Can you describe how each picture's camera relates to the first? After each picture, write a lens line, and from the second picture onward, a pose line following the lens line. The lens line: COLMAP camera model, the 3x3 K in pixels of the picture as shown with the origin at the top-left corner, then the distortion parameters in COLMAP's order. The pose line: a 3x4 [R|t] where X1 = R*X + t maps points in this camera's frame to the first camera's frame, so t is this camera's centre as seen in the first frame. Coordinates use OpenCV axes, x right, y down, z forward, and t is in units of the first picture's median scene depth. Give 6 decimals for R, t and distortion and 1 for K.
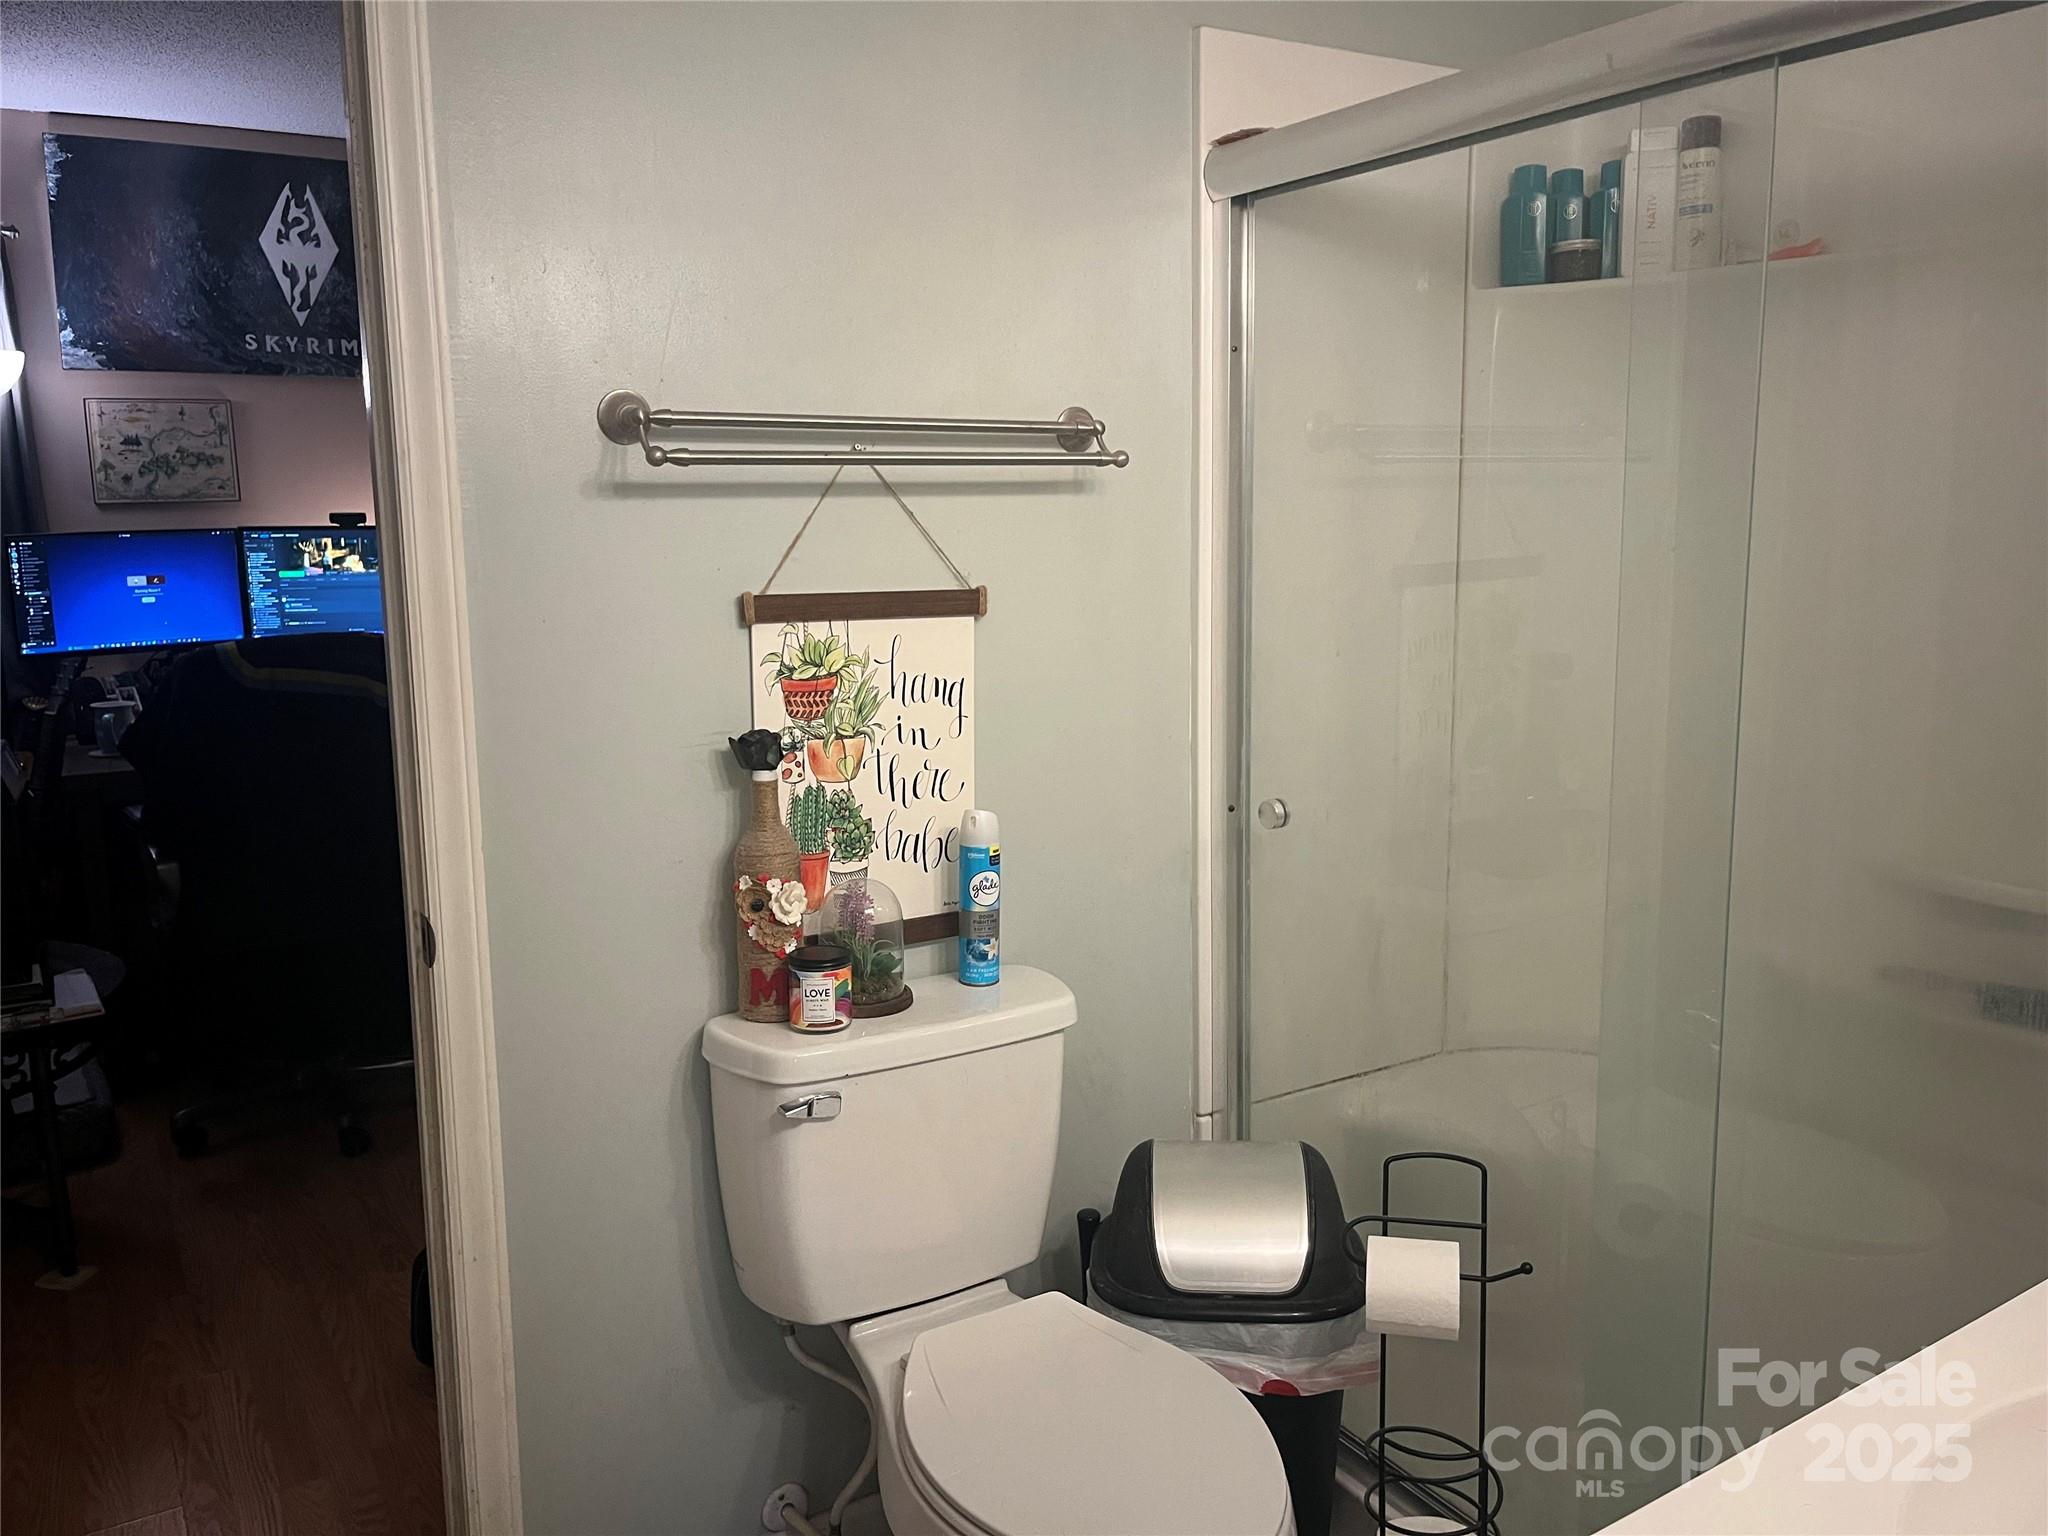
lens RADIAL K [[1568.2, 0, 1025.4], [0, 1568.2, 764.1], [0, 0, 1]] dist [0.024829, -0.036903]
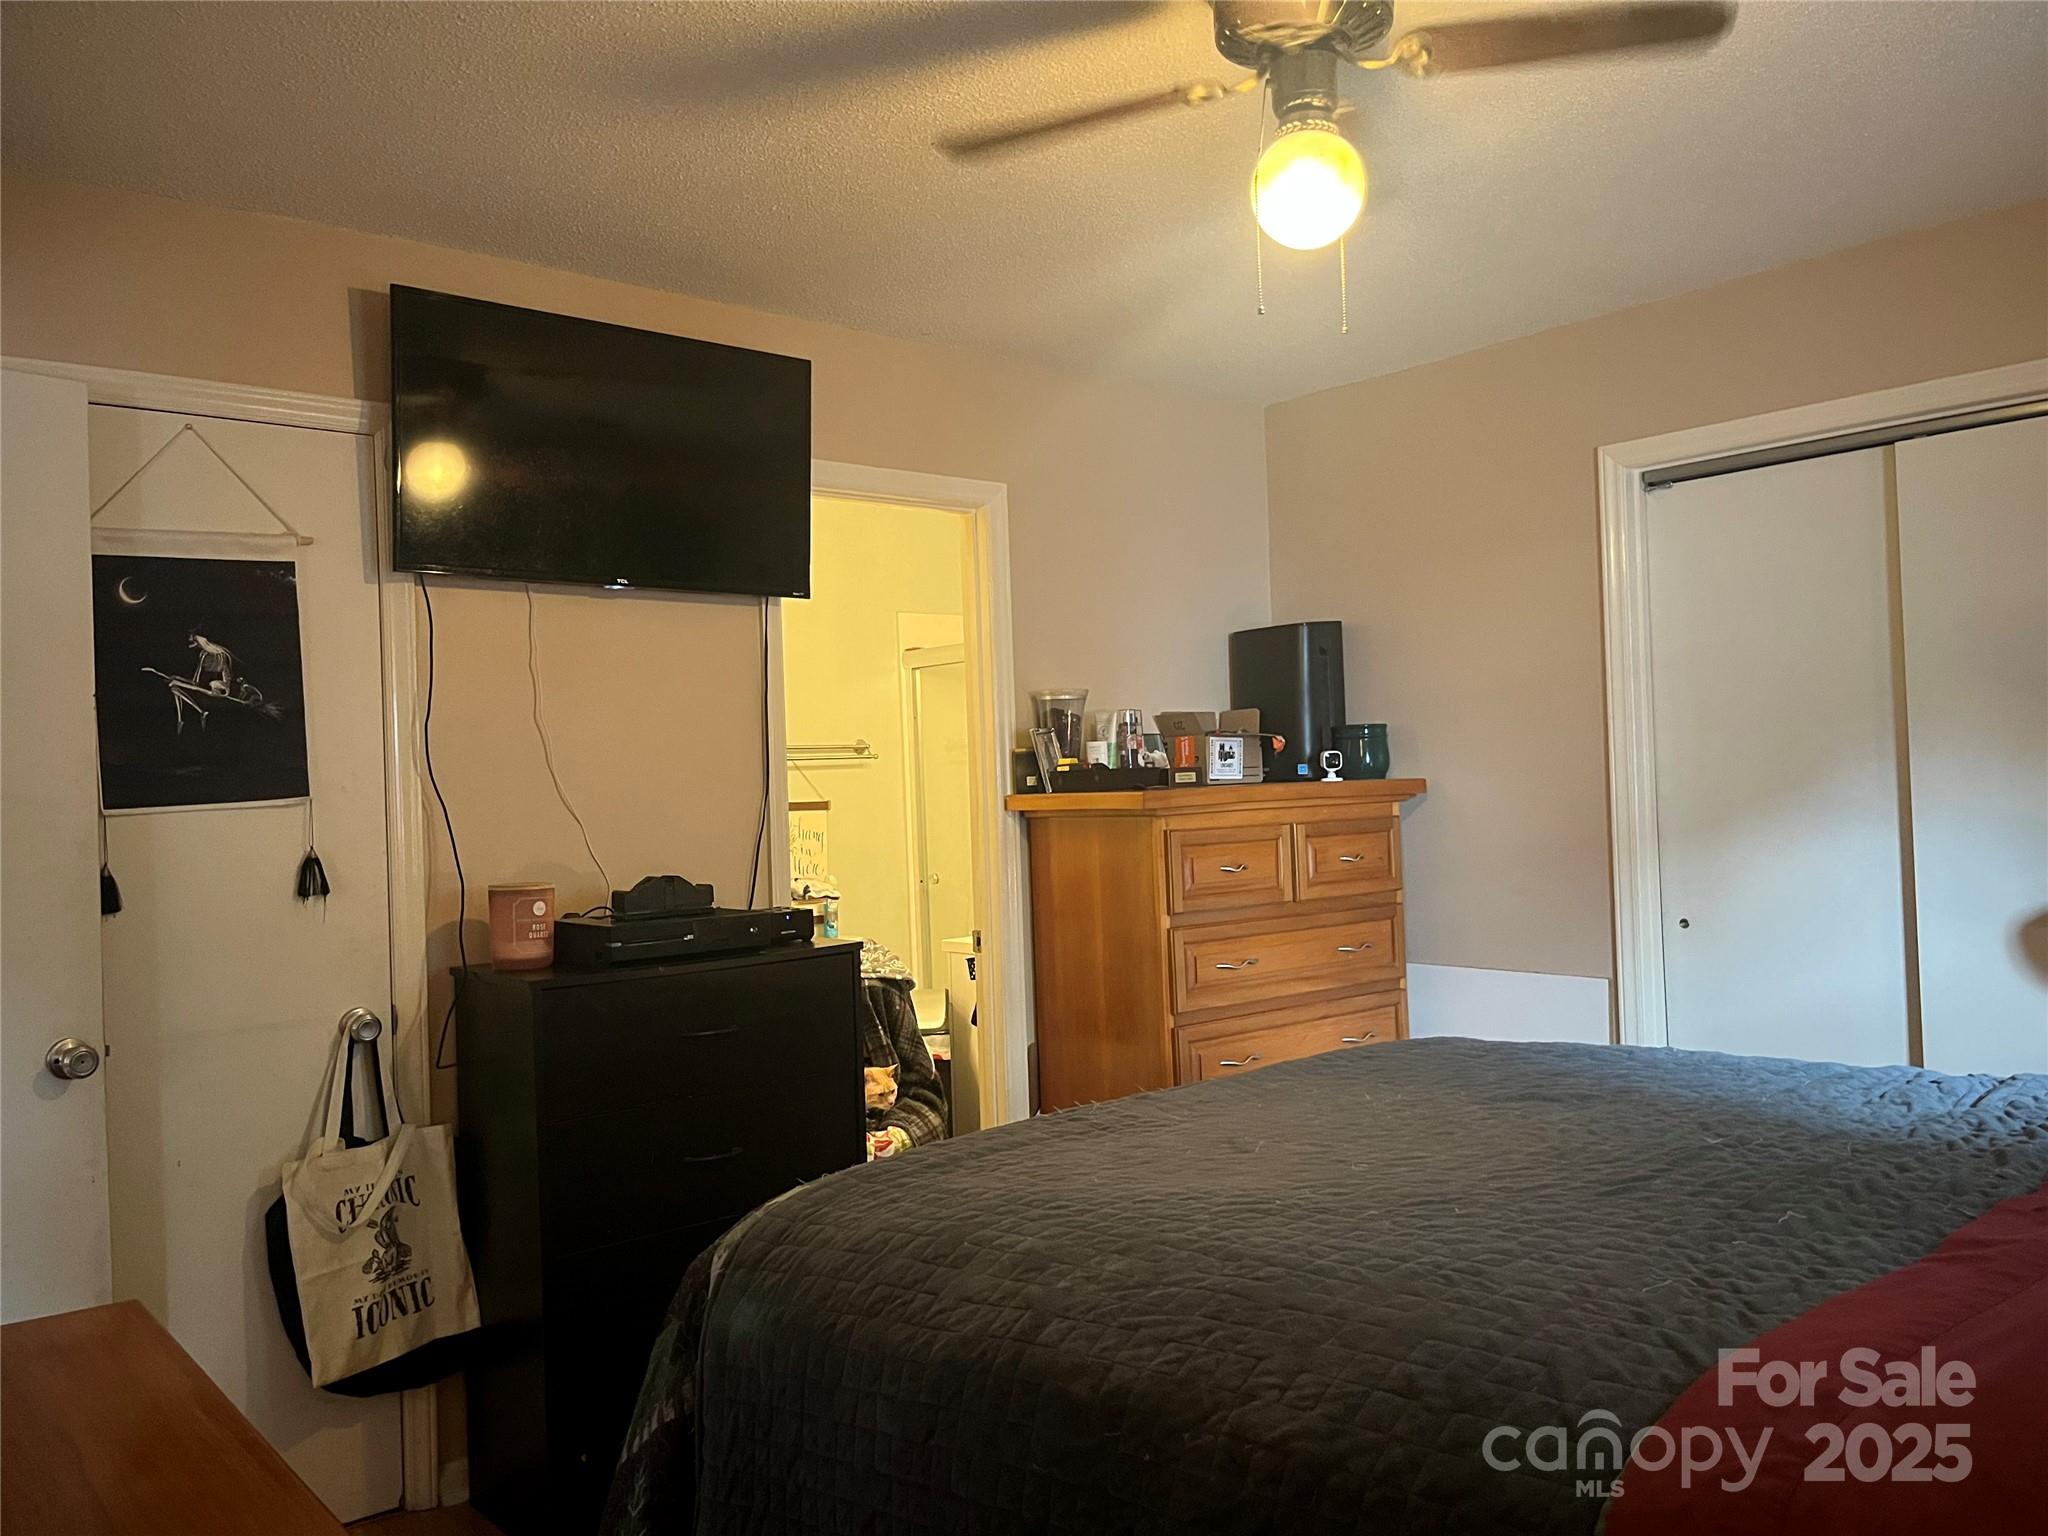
lens RADIAL K [[1568.2, 0, 1024.1], [0, 1568.2, 766.7], [0, 0, 1]] dist [0.024829, -0.036903]
pose [[0.990764, -0.021459, 0.133886, -0.058012], [0.044350, 0.984373, -0.170421, 0.338945], [-0.128136, 0.174785, 0.976233, -1.907368]]
